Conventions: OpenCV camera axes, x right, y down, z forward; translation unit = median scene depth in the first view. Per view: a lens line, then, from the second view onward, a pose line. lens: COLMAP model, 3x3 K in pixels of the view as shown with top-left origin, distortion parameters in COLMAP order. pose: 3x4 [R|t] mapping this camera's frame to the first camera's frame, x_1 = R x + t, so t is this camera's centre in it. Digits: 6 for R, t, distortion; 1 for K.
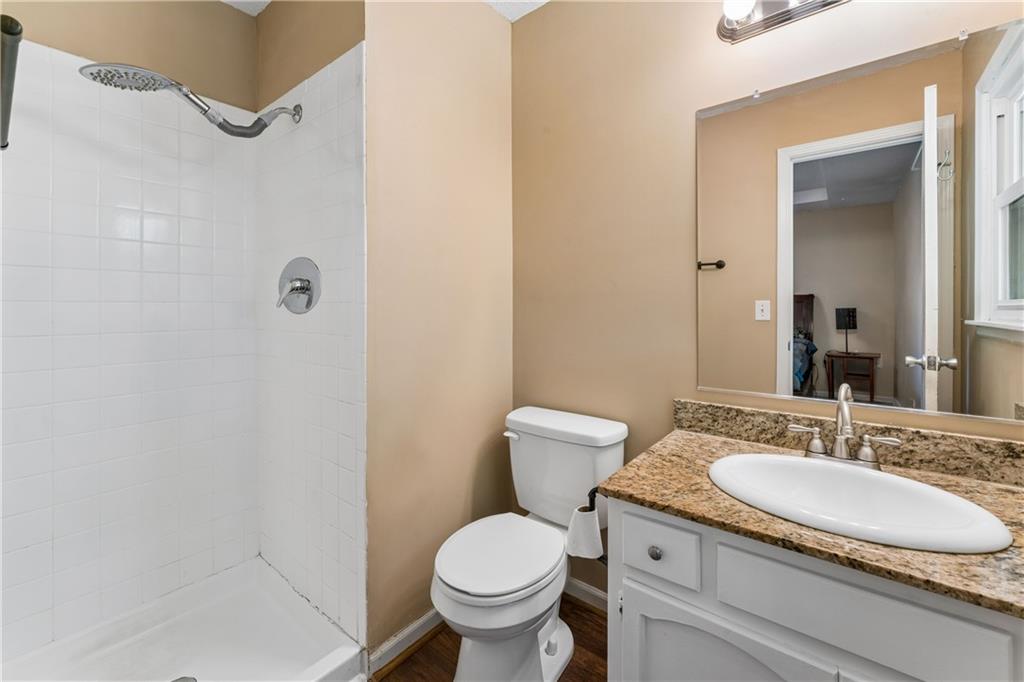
lens RADIAL K [[411.8, 0, 519.7], [0, 411.8, 310.3], [0, 0, 1]] dist [-0.001200, -0.000498]
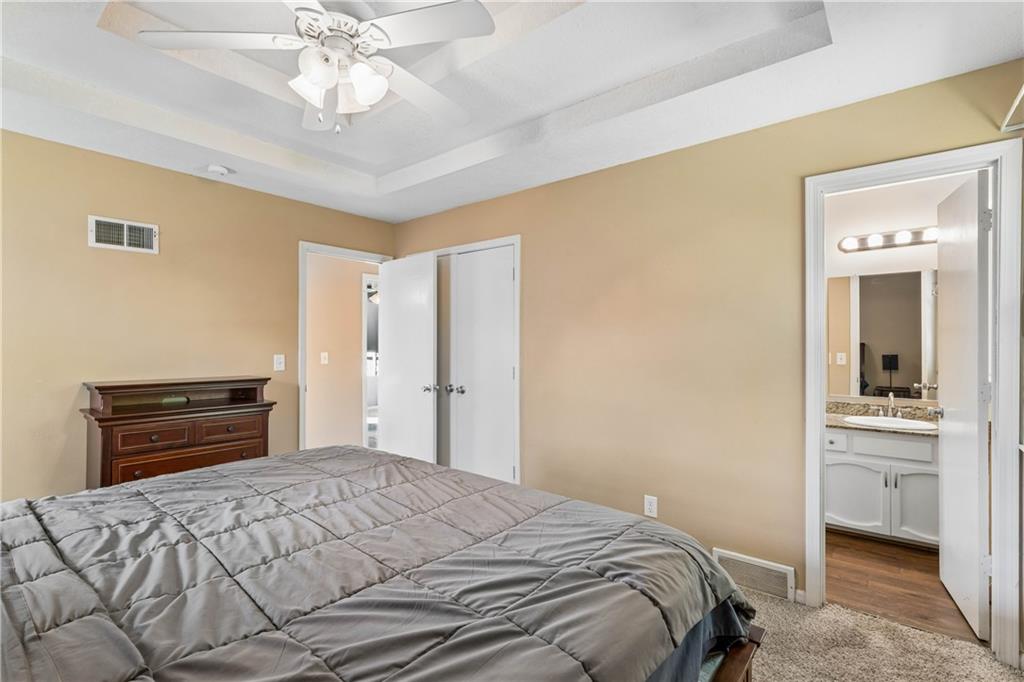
lens RADIAL K [[472.4, 0, 513.7], [0, 472.4, 340.8], [0, 0, 1]] dist [0.003545, 0.000424]
pose [[0.999974, 0.007110, 0.001013, -1.680729], [-0.007101, 0.999938, -0.008591, -0.106221], [-0.001074, 0.008583, 0.999963, -2.091691]]
